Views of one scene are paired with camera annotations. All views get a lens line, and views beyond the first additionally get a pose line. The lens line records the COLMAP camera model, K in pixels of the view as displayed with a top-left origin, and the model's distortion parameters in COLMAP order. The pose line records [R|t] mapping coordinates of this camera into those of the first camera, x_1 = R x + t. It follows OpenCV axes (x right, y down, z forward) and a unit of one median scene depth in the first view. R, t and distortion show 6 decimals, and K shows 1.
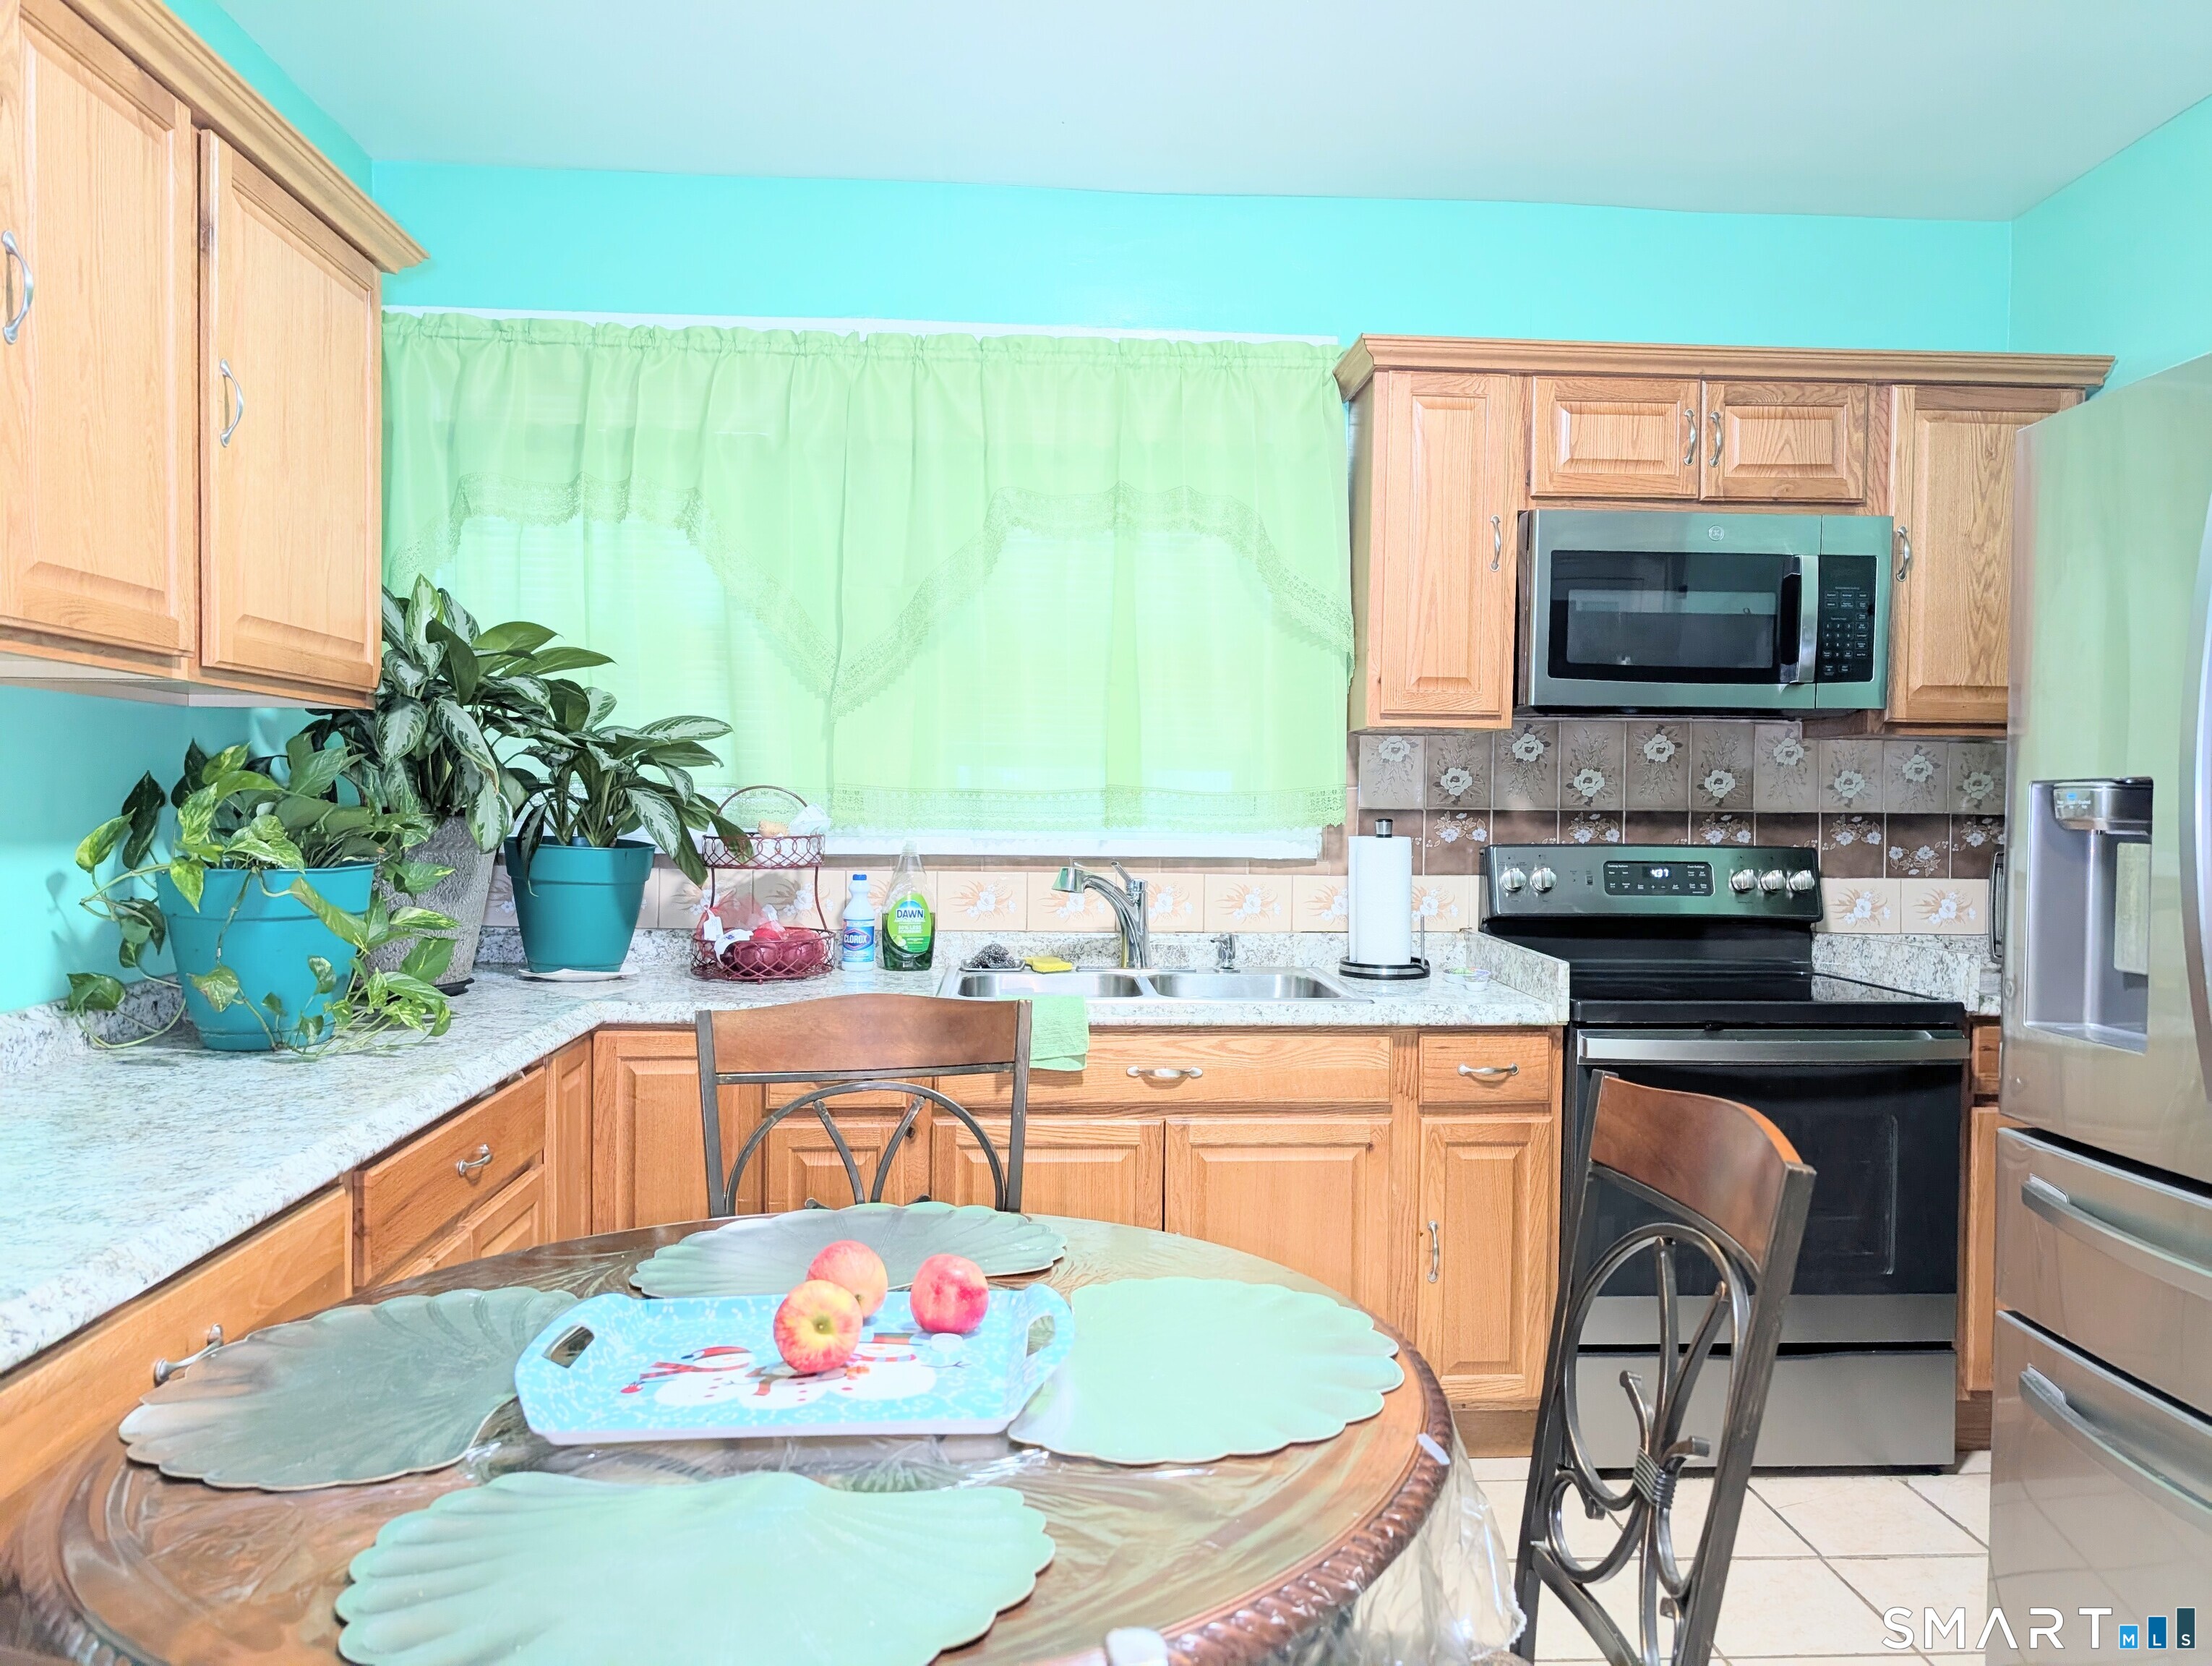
lens RADIAL K [[1577.8, 0, 1109.0], [0, 1577.8, 820.0], [0, 0, 1]] dist [0.011661, -0.011667]
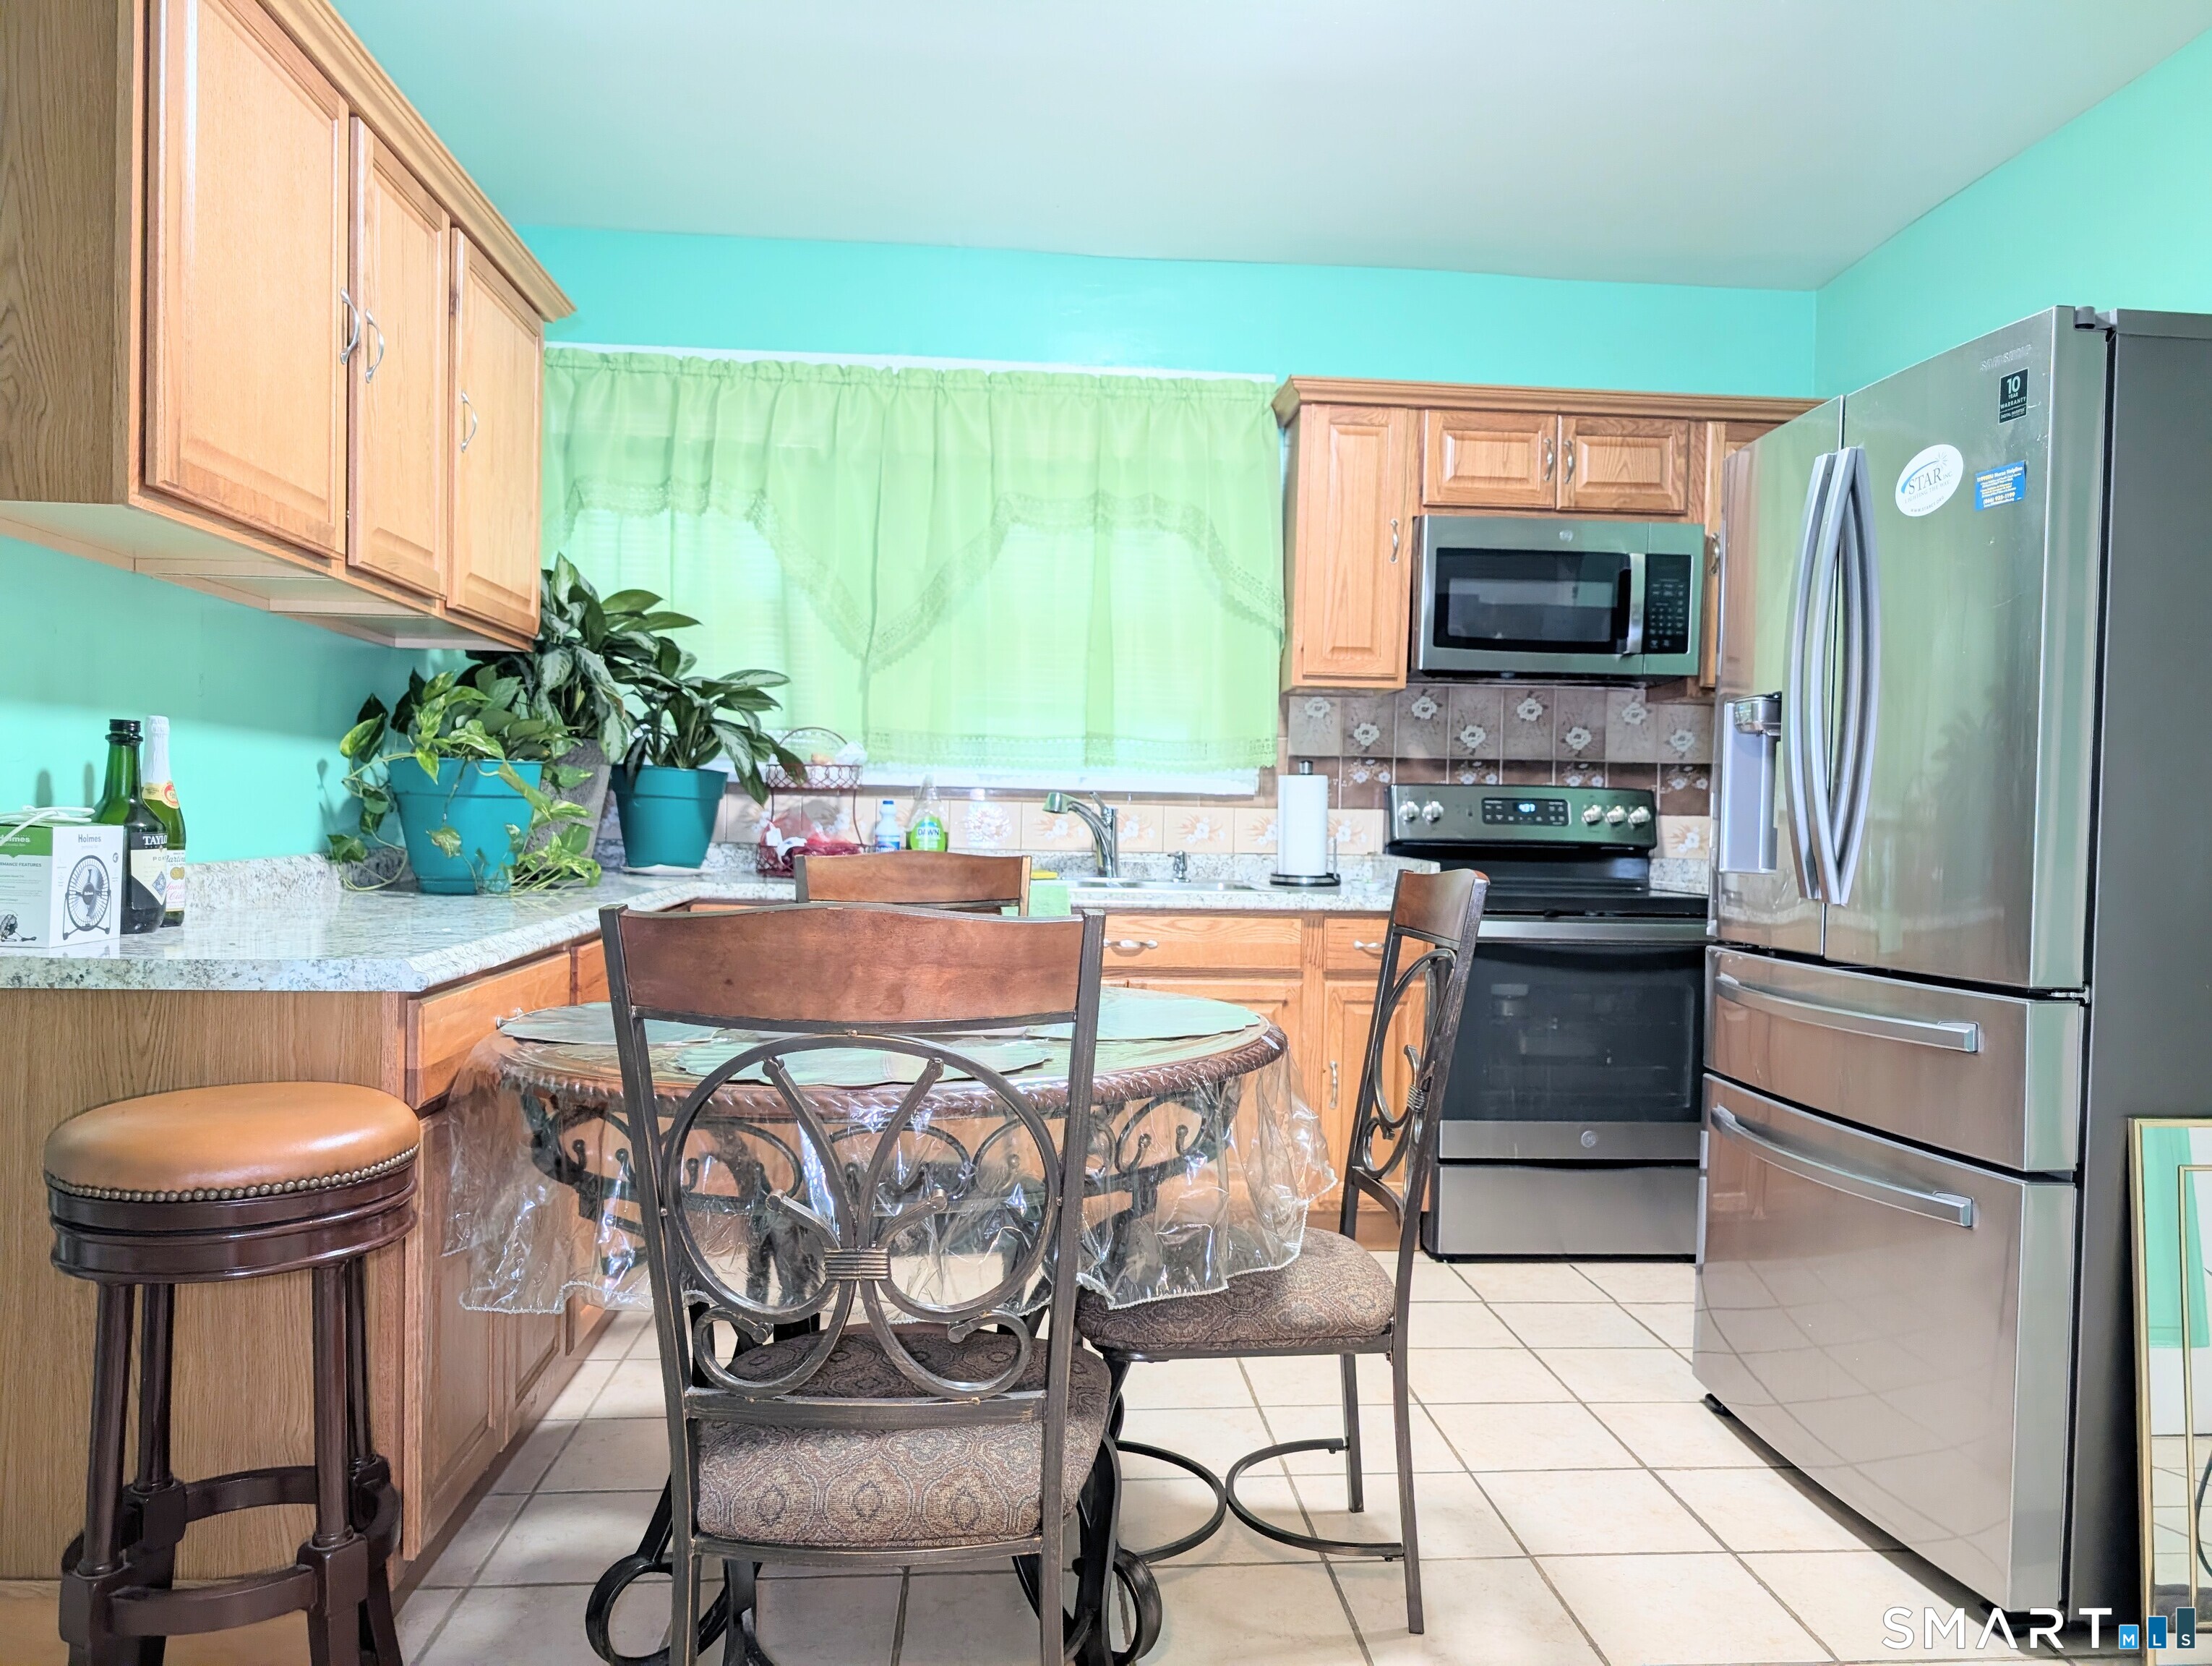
lens RADIAL K [[1577.8, 0, 1108.2], [0, 1577.8, 843.3], [0, 0, 1]] dist [0.011661, -0.011667]
pose [[0.999866, 0.011020, 0.012145, 0.001869], [-0.011080, 0.999927, 0.004893, 0.061811], [-0.012091, -0.005027, 0.999914, -0.259580]]
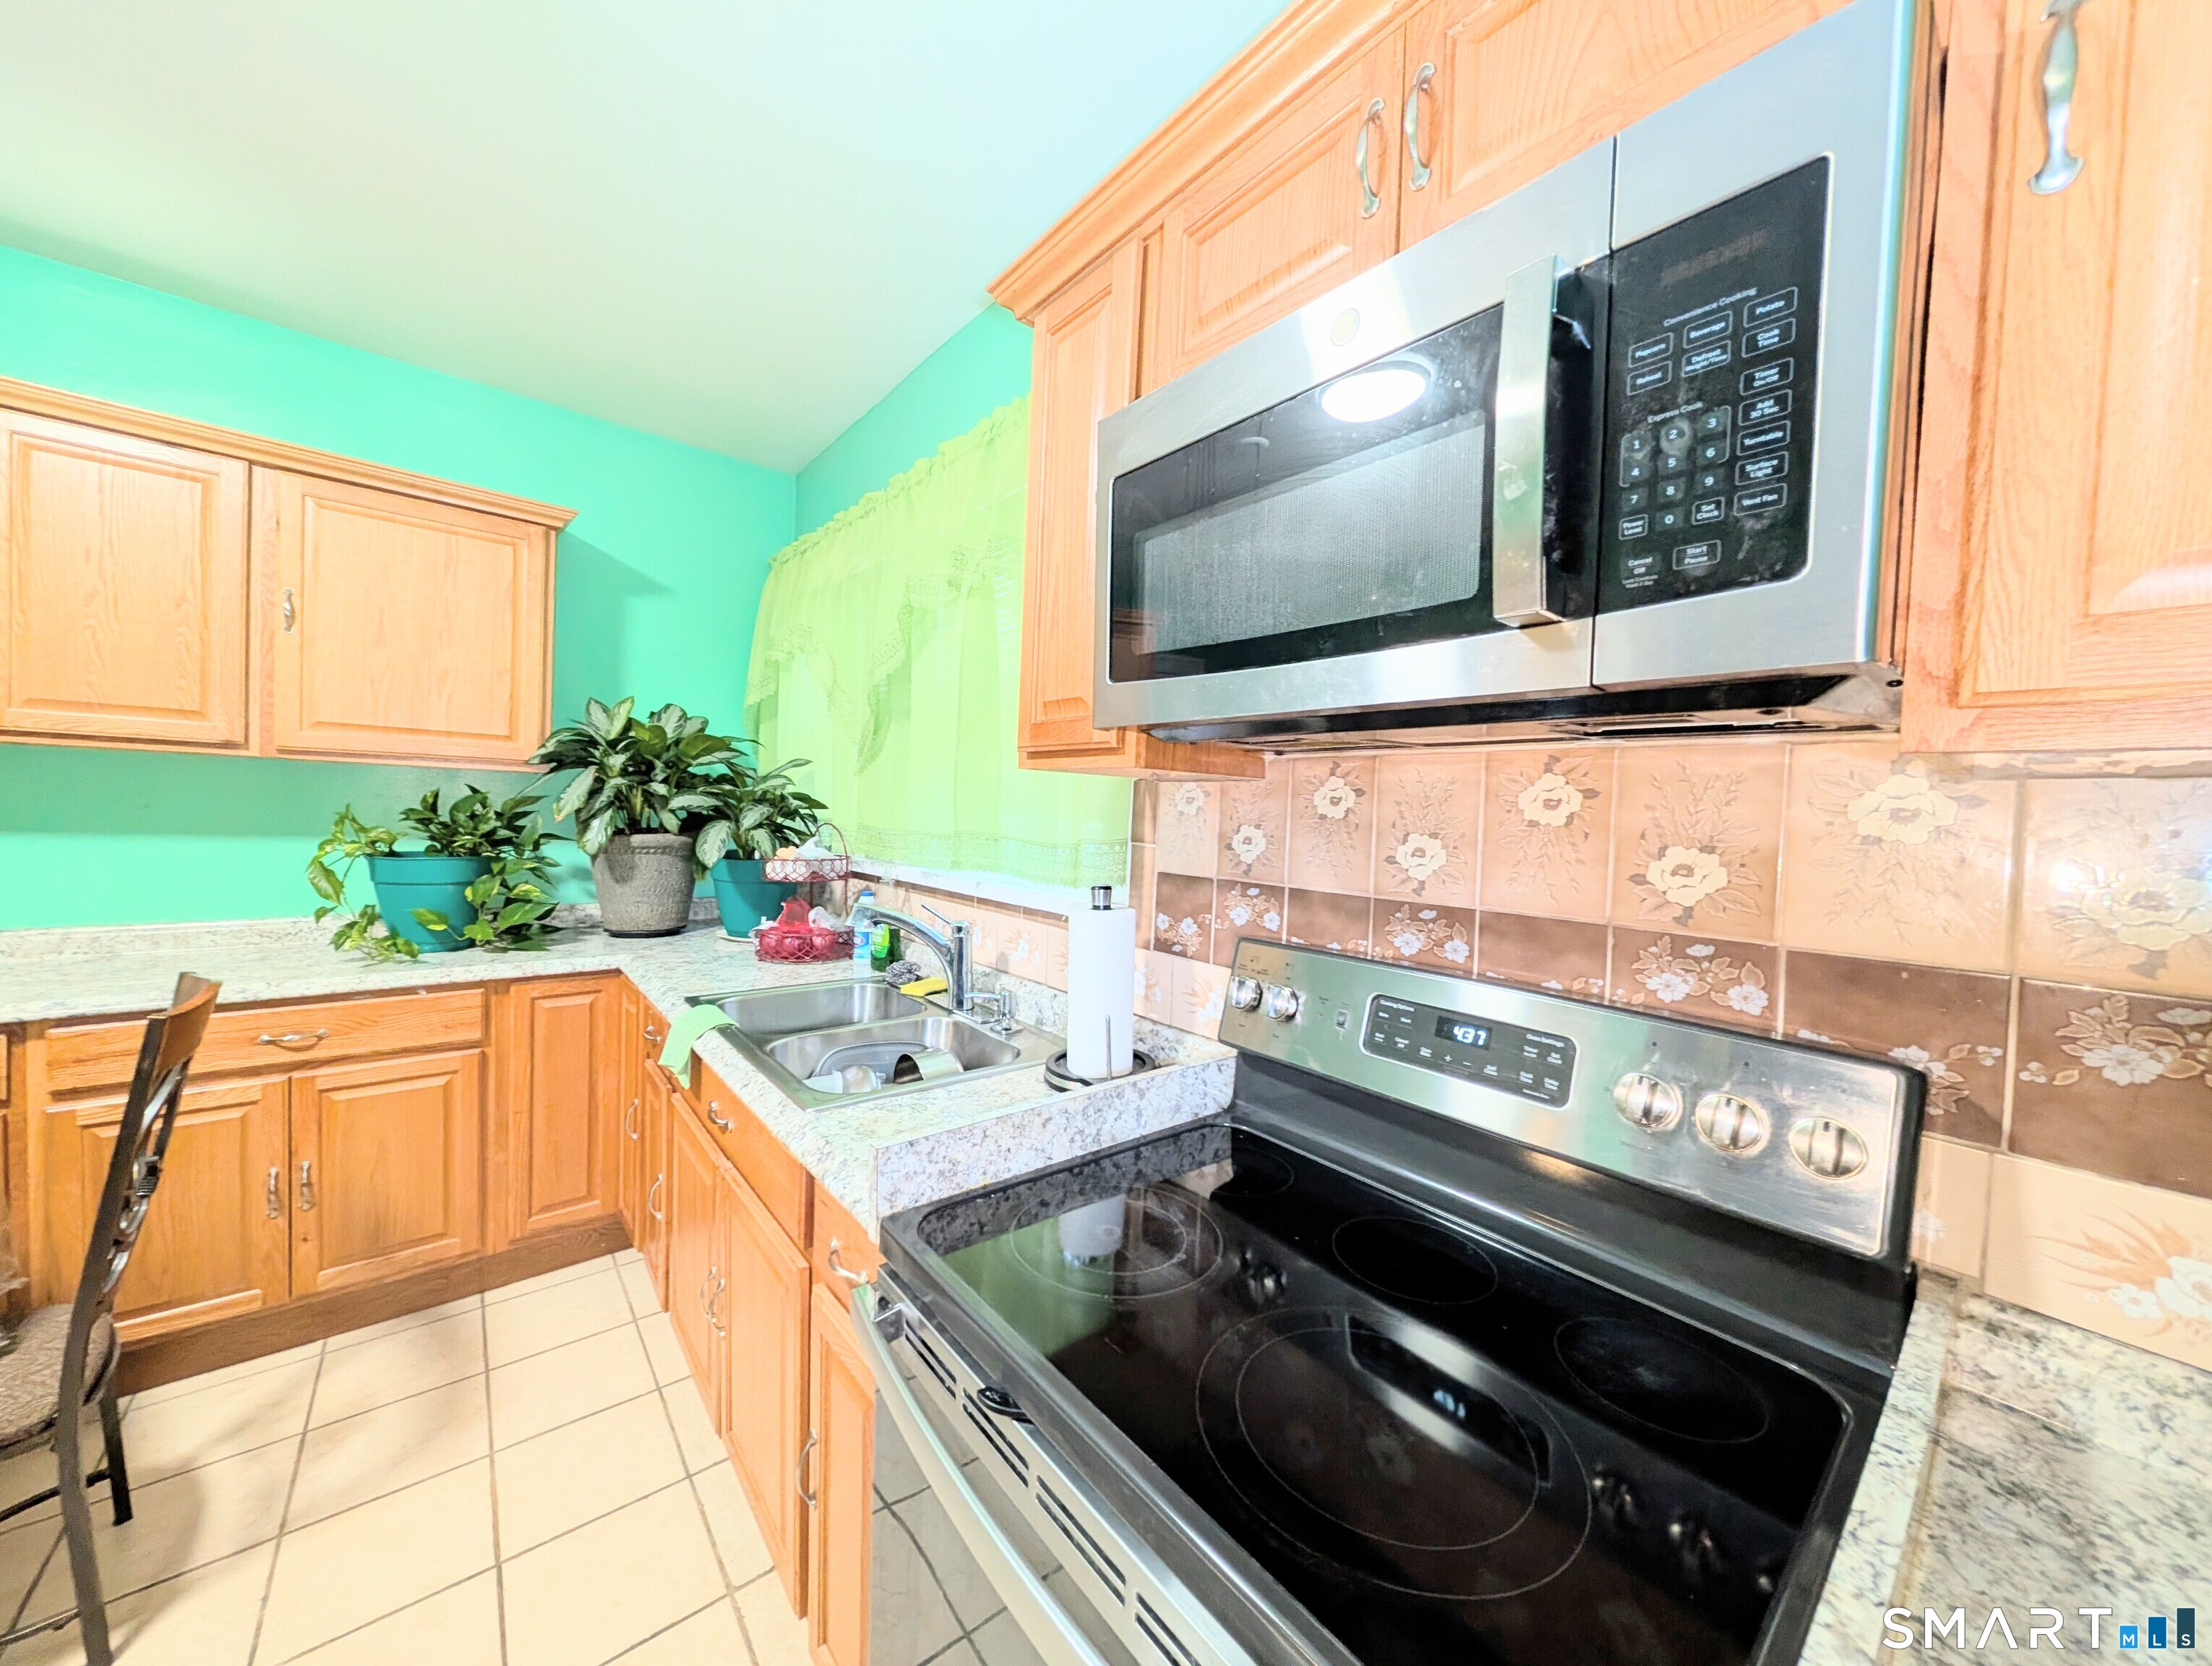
lens RADIAL K [[807.3, 0, 1110.9], [0, 807.3, 839.6], [0, 0, 1]] dist [0.000977, 0.000125]
pose [[0.586614, 0.043692, -0.808687, 0.515988], [-0.044853, 0.998764, 0.021426, -0.033592], [0.808623, 0.023703, 0.587849, 0.776662]]
